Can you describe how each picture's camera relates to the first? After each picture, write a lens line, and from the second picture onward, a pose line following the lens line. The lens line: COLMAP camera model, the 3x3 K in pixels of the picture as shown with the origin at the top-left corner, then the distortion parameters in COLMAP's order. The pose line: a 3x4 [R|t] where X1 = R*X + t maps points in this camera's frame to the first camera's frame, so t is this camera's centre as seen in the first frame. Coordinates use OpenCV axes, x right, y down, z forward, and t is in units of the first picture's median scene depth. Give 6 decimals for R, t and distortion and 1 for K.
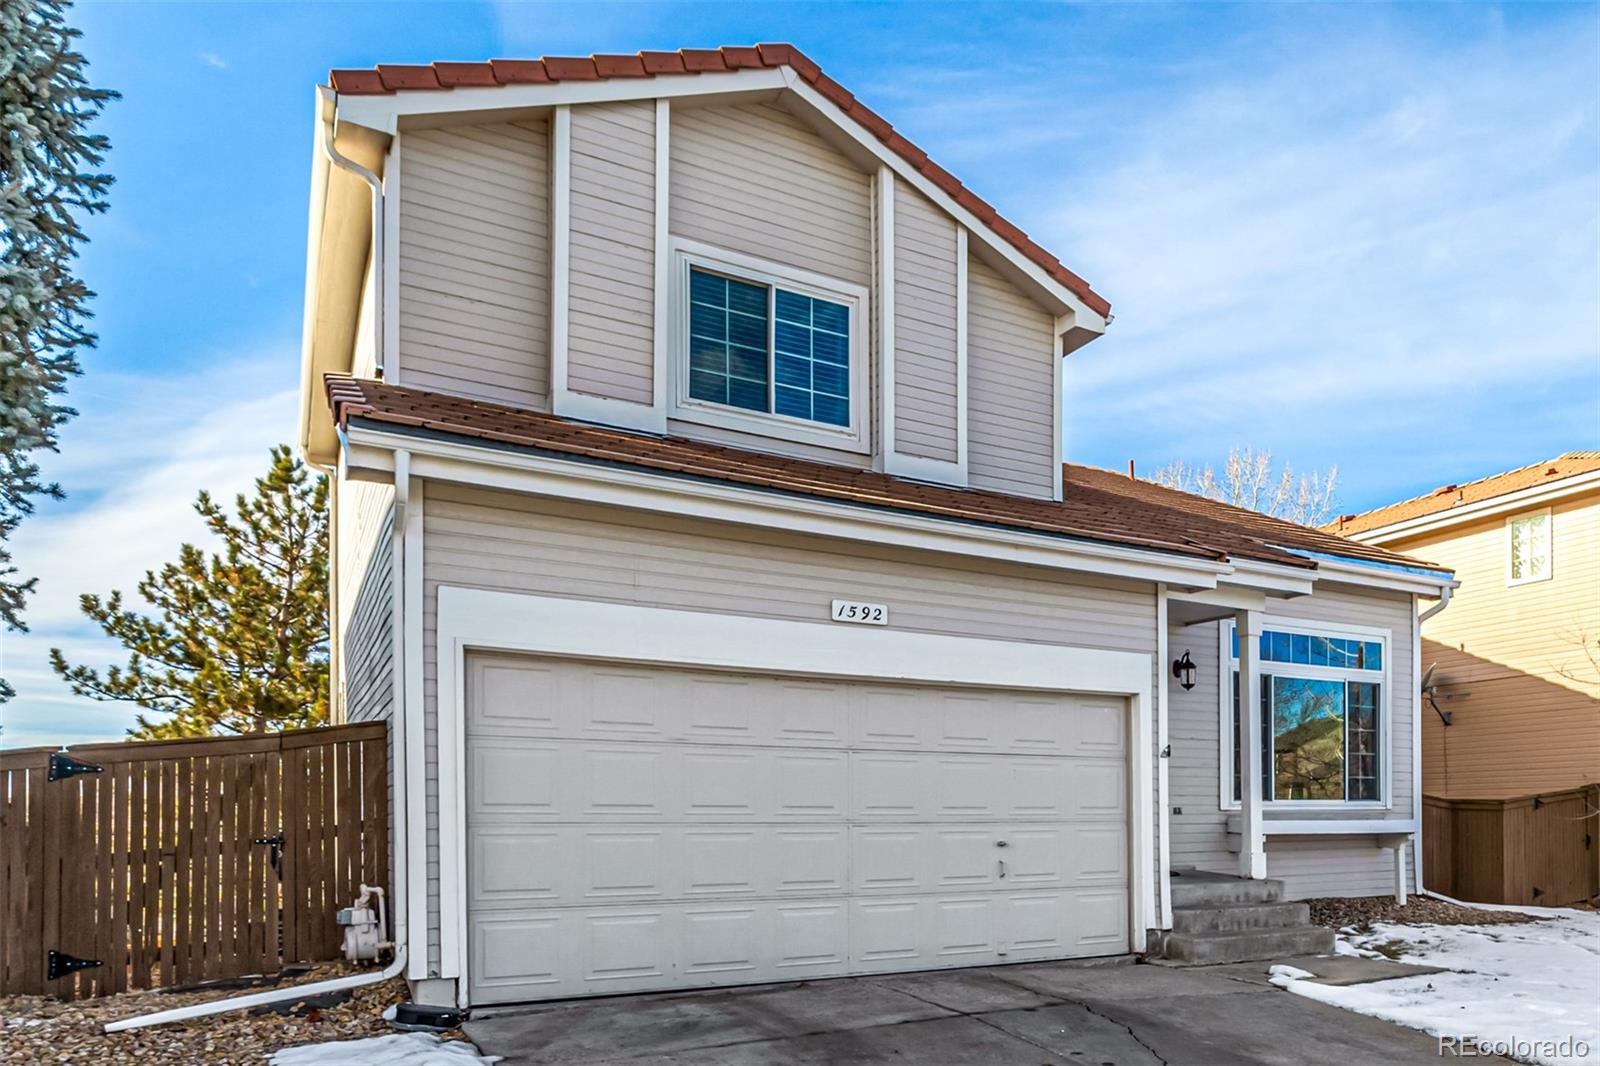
lens RADIAL K [[771.0, 0, 944.9], [0, 771.0, 578.7], [0, 0, 1]] dist [0.000987, 0.000005]
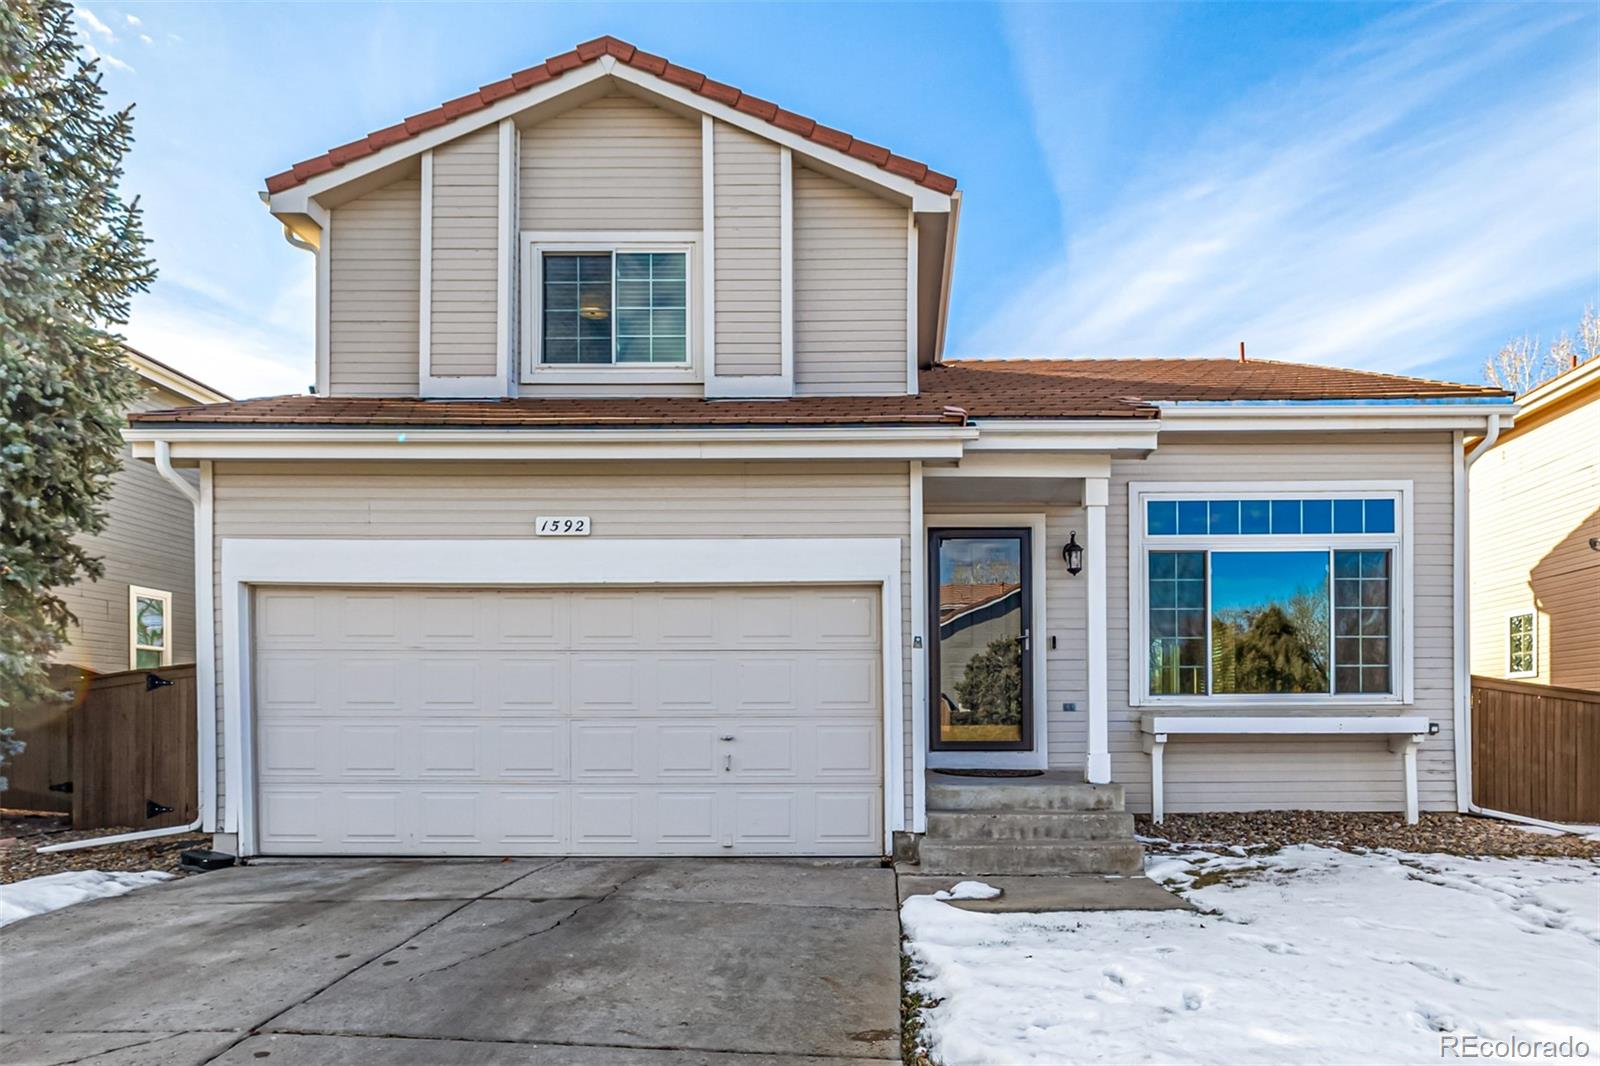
lens RADIAL K [[680.5, 0, 802.9], [0, 680.5, 526.2], [0, 0, 1]] dist [0.001074, -0.000121]
pose [[0.918216, -0.107853, -0.381113, 0.429584], [0.117214, 0.993106, 0.001361, 0.062644], [0.378338, -0.045922, 0.924528, 0.180770]]
